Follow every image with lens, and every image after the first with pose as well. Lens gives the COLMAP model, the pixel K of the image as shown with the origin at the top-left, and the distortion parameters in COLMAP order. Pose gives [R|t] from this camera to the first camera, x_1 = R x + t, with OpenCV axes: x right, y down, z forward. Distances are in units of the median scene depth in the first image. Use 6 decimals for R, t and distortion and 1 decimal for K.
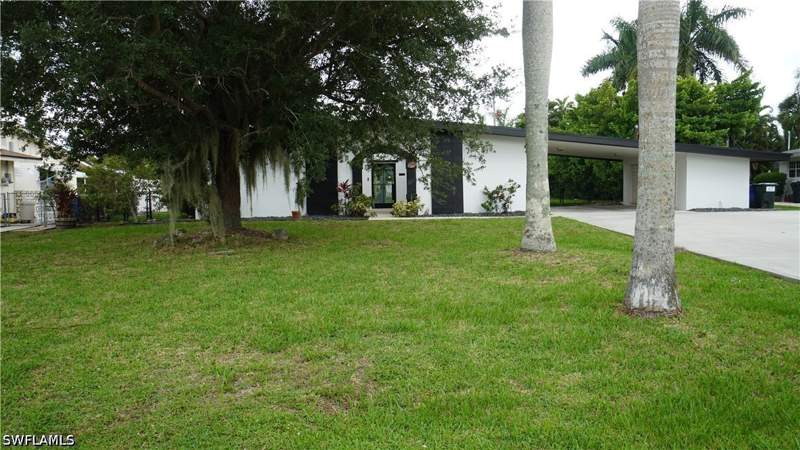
lens RADIAL K [[626.7, 0, 400.3], [0, 626.7, 226.3], [0, 0, 1]] dist [0.010758, 0.001560]
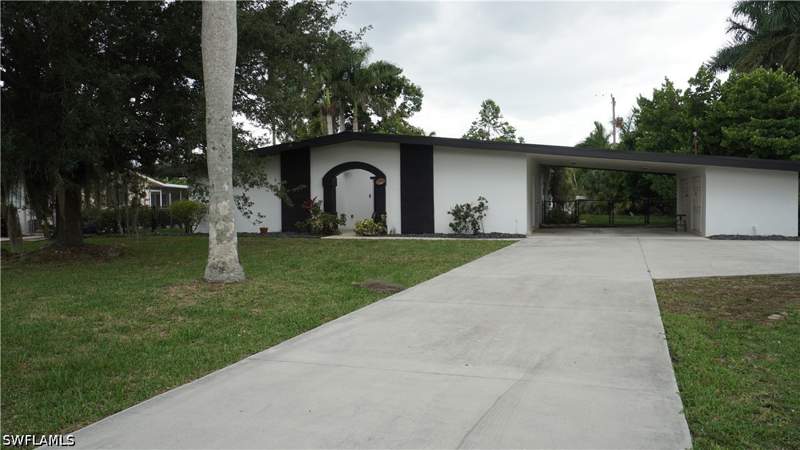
lens RADIAL K [[626.7, 0, 400.0], [0, 626.7, 224.3], [0, 0, 1]] dist [0.010758, 0.001560]
pose [[0.940246, 0.020543, -0.339875, 0.367725], [-0.028670, 0.999410, -0.018907, -0.015617], [0.339286, 0.027521, 0.940281, 0.117001]]
